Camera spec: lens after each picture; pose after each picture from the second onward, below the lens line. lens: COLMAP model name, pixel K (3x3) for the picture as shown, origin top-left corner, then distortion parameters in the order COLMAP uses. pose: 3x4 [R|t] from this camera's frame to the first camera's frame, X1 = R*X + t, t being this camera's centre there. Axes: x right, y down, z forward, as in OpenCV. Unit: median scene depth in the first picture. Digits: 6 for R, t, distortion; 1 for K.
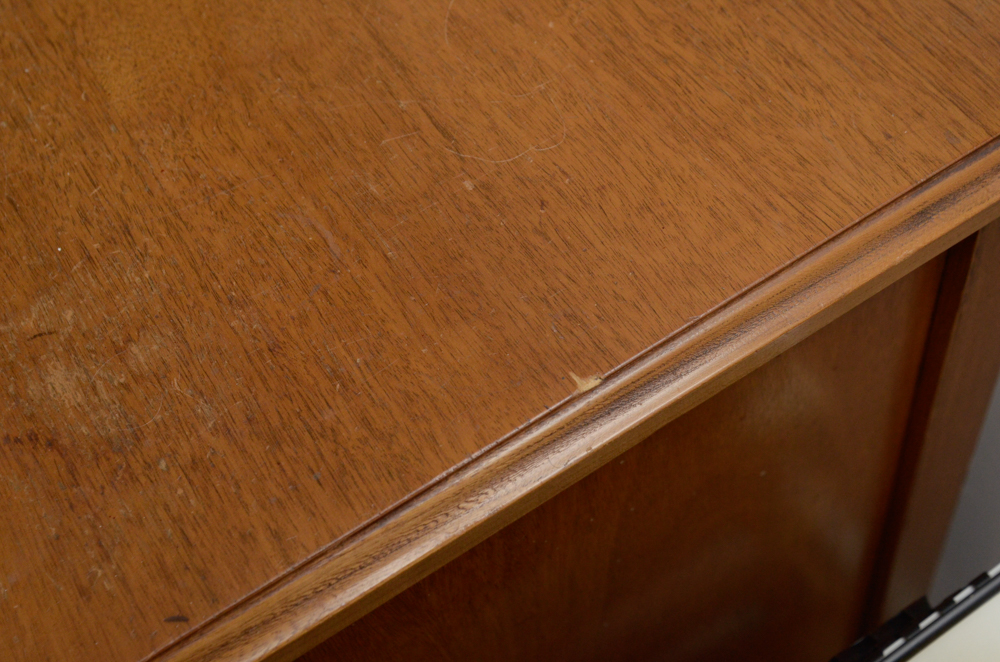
lens RADIAL K [[1444.5, 0, 500.0], [0, 1444.5, 331.0], [0, 0, 1]] dist [-0.011603, 0.161305]
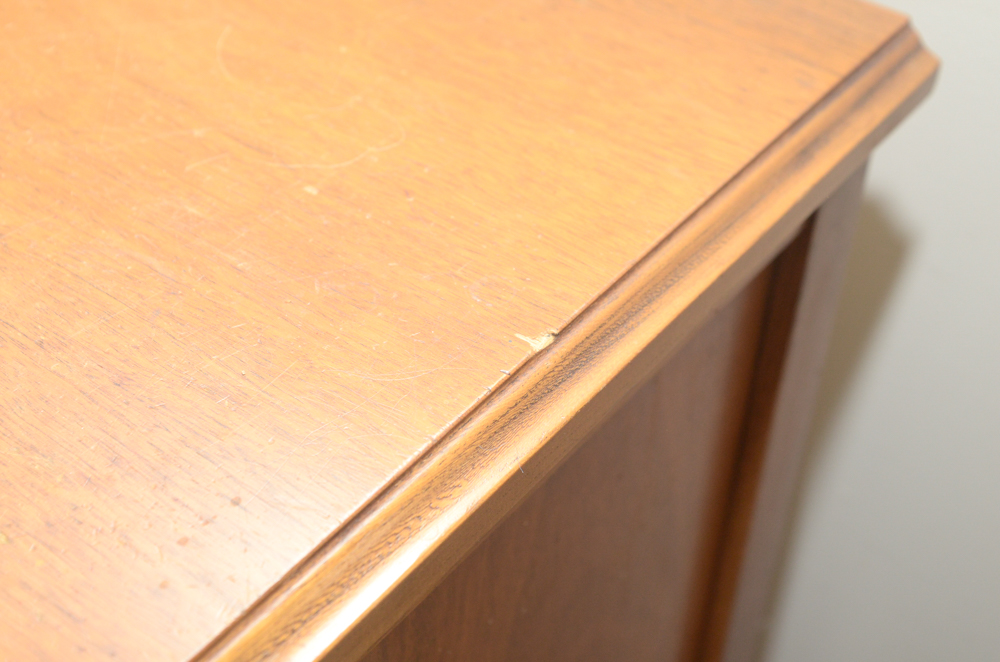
lens RADIAL K [[1444.5, 0, 500.0], [0, 1444.5, 331.0], [0, 0, 1]] dist [-0.011603, 0.161305]
pose [[0.922461, -0.121131, 0.366597, -0.249042], [0.229391, 0.935700, -0.268040, 0.234792], [-0.310556, 0.331351, 0.890933, 0.267146]]
